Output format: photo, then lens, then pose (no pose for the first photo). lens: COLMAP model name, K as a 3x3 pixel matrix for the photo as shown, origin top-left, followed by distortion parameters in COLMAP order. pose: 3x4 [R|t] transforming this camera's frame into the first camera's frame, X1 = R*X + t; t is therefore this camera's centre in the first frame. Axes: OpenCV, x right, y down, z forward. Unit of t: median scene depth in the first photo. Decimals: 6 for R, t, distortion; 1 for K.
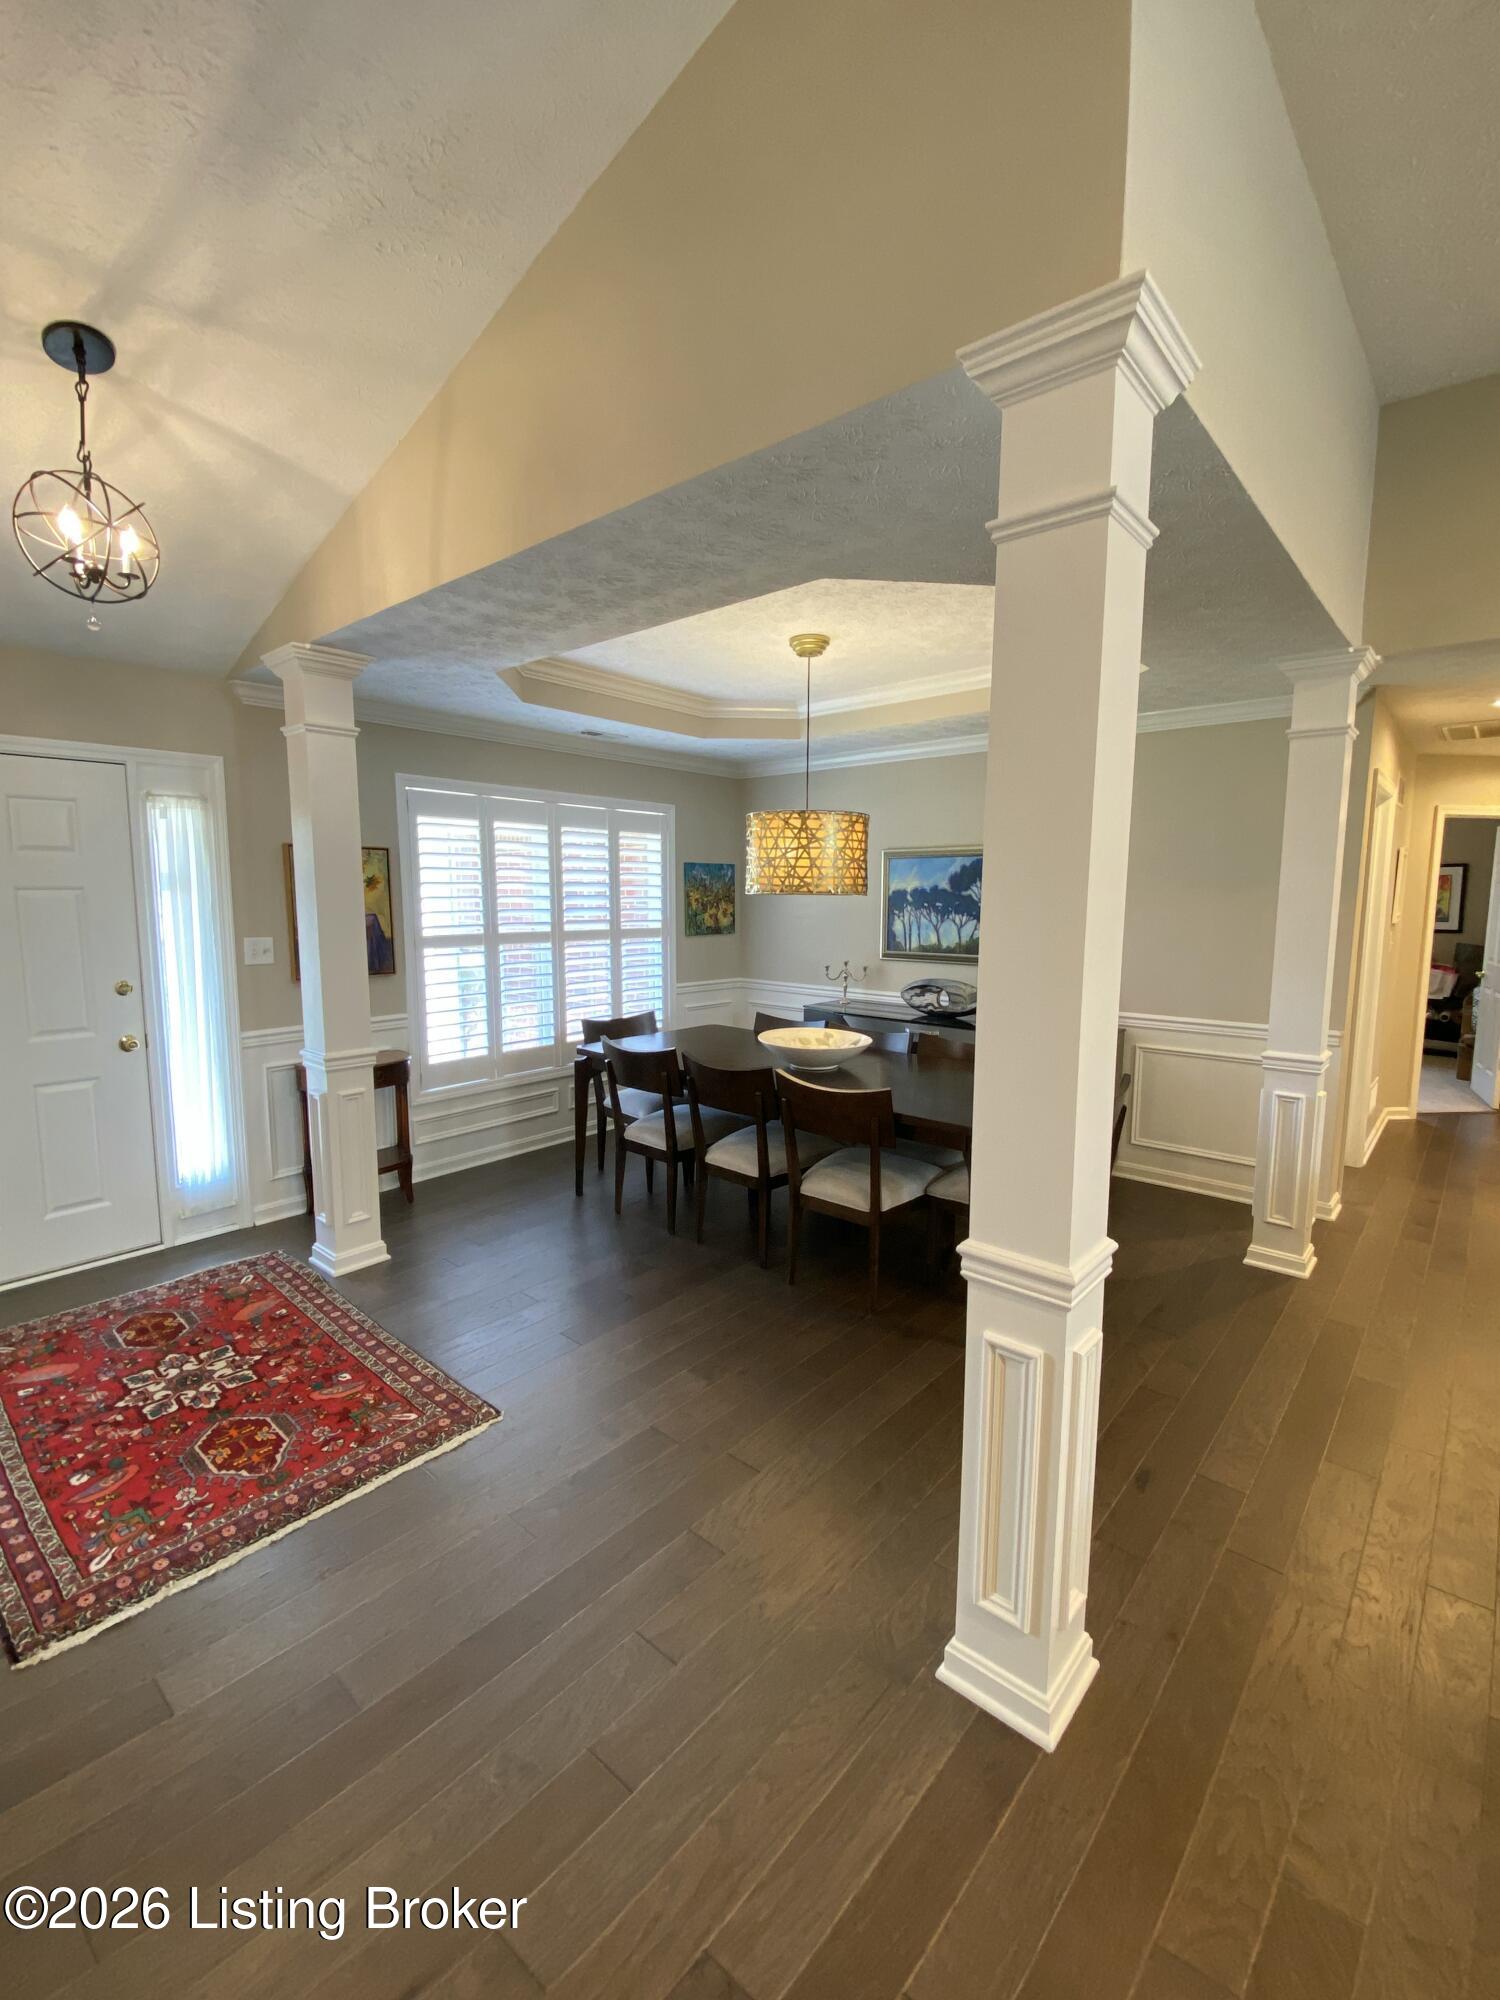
lens RADIAL K [[888.3, 0, 761.2], [0, 888.3, 994.6], [0, 0, 1]] dist [0.015896, -0.007622]
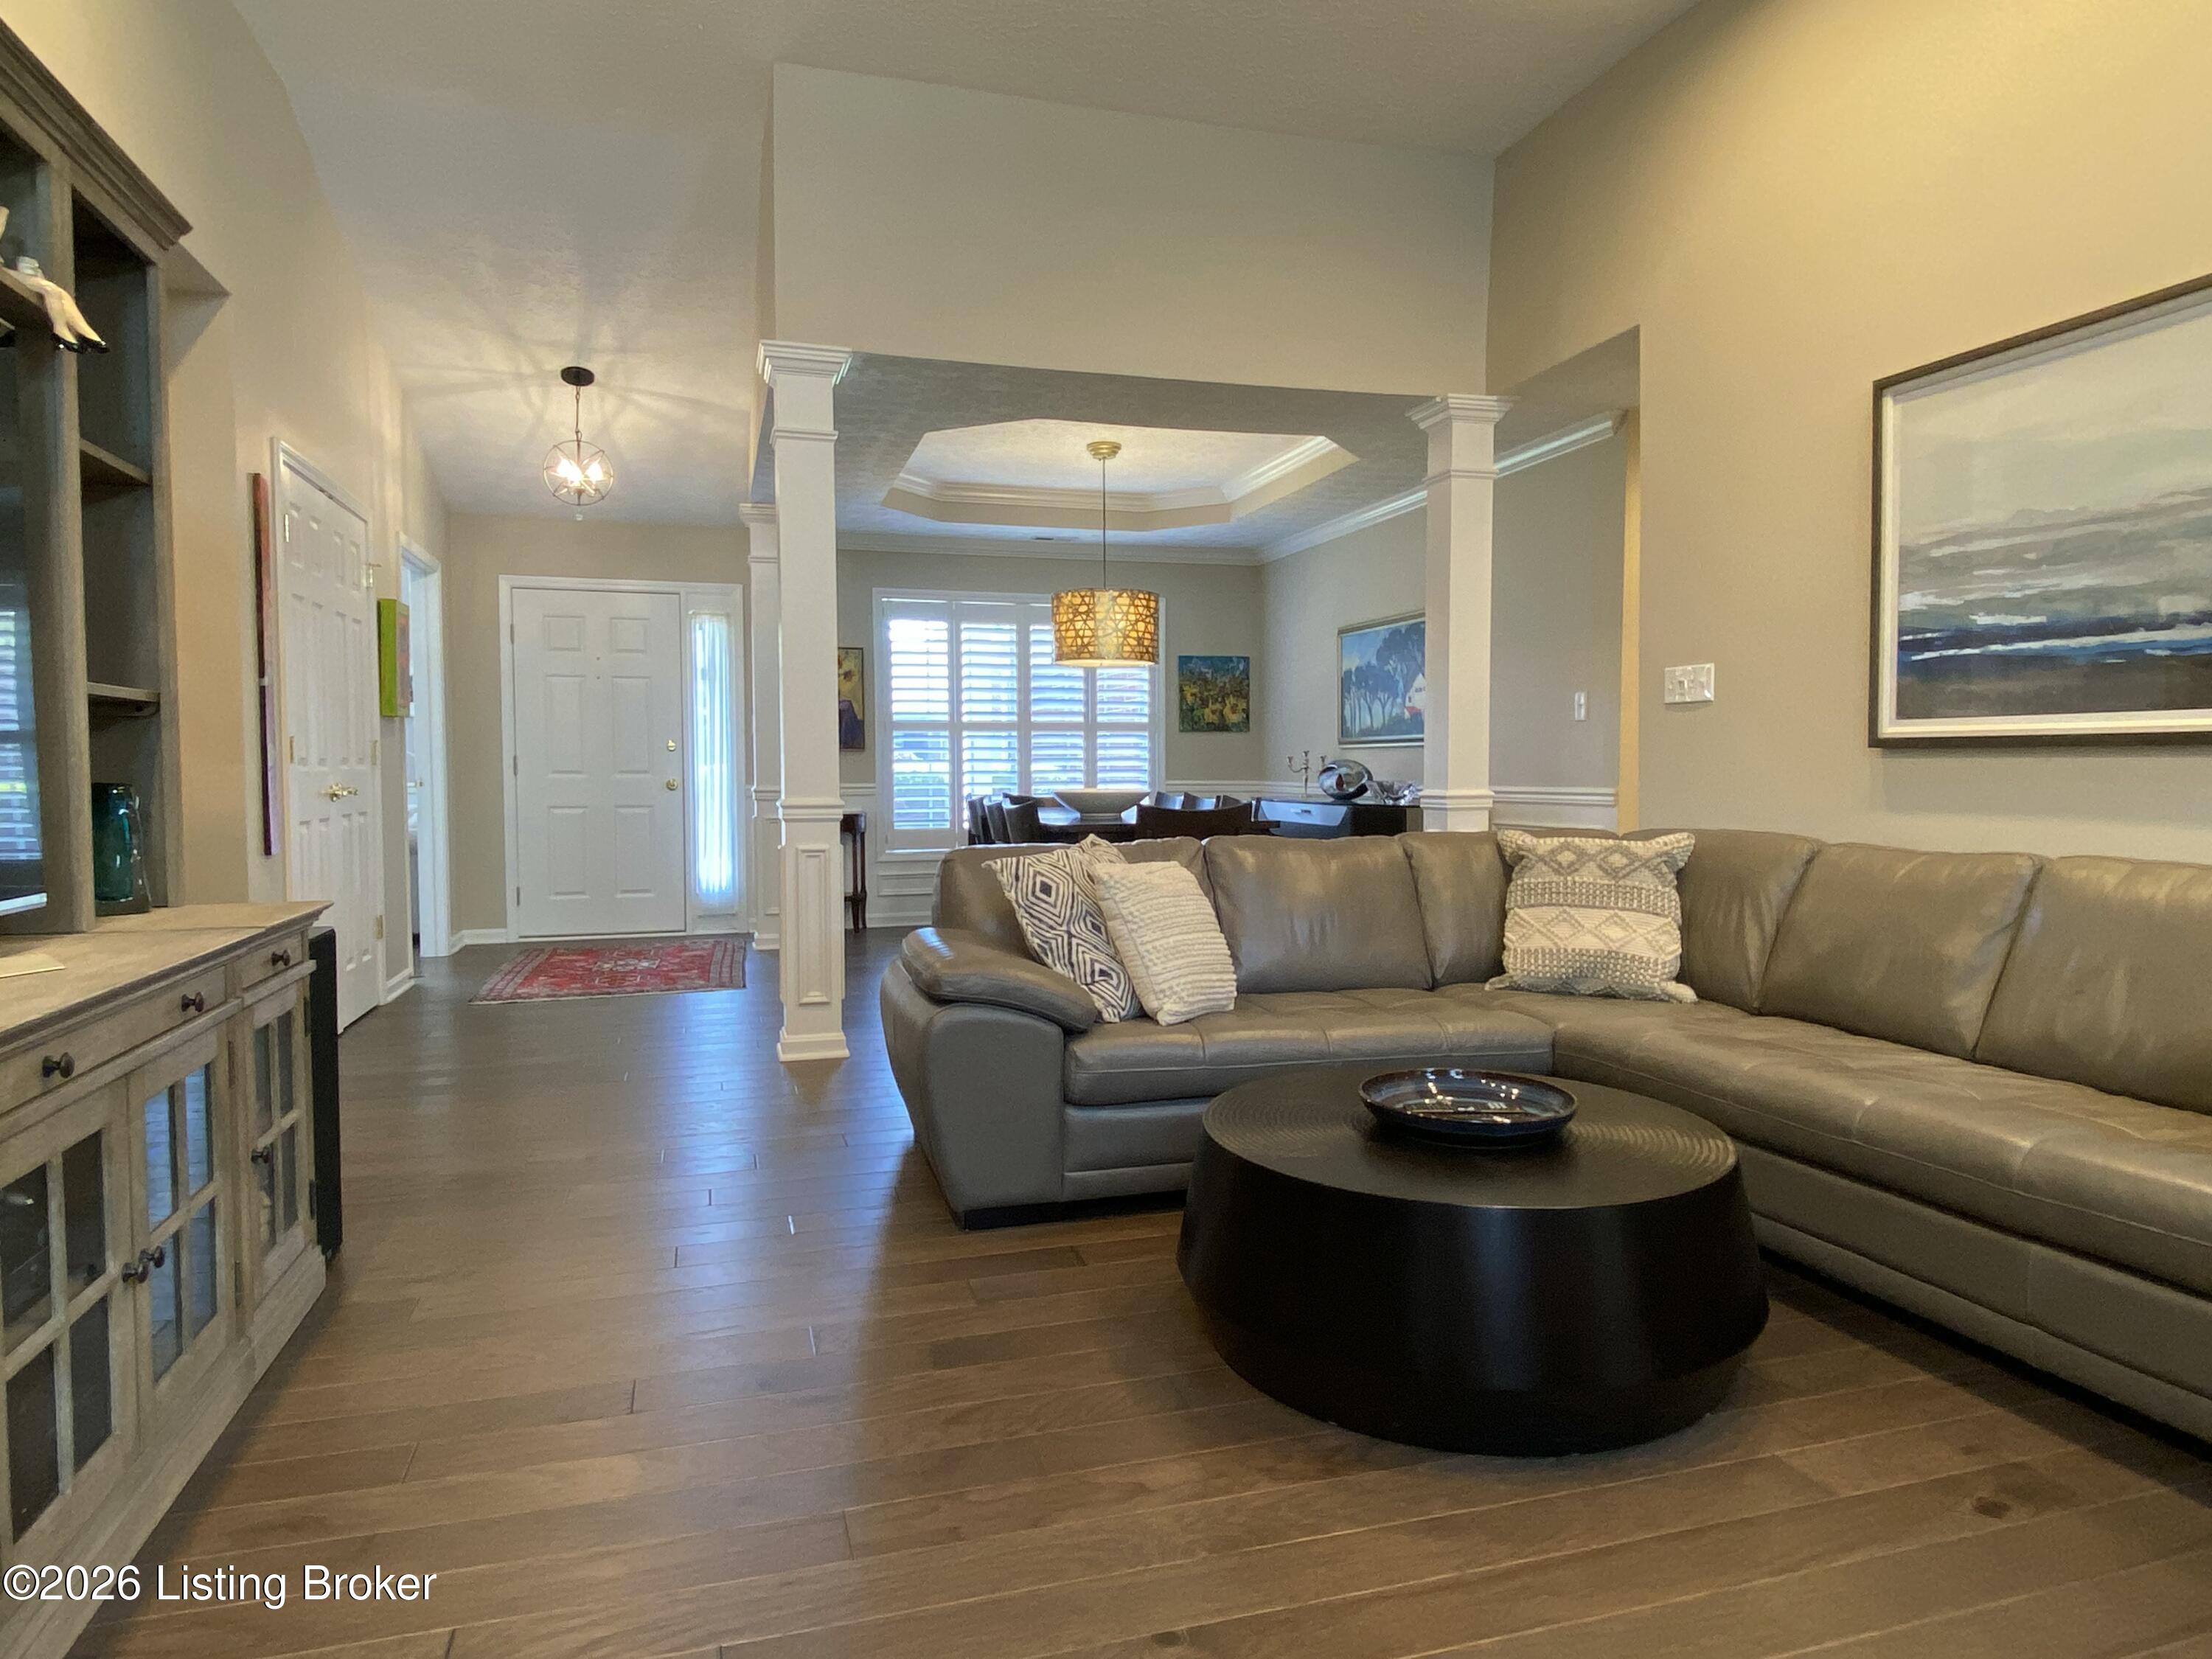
lens RADIAL K [[1355.7, 0, 1101.2], [0, 1355.7, 831.3], [0, 0, 1]] dist [0.007426, -0.004263]
pose [[0.830114, 0.020017, -0.557235, 0.883249], [-0.056989, 0.997168, -0.049076, 0.158361], [0.554674, 0.072494, 0.828904, -0.349744]]
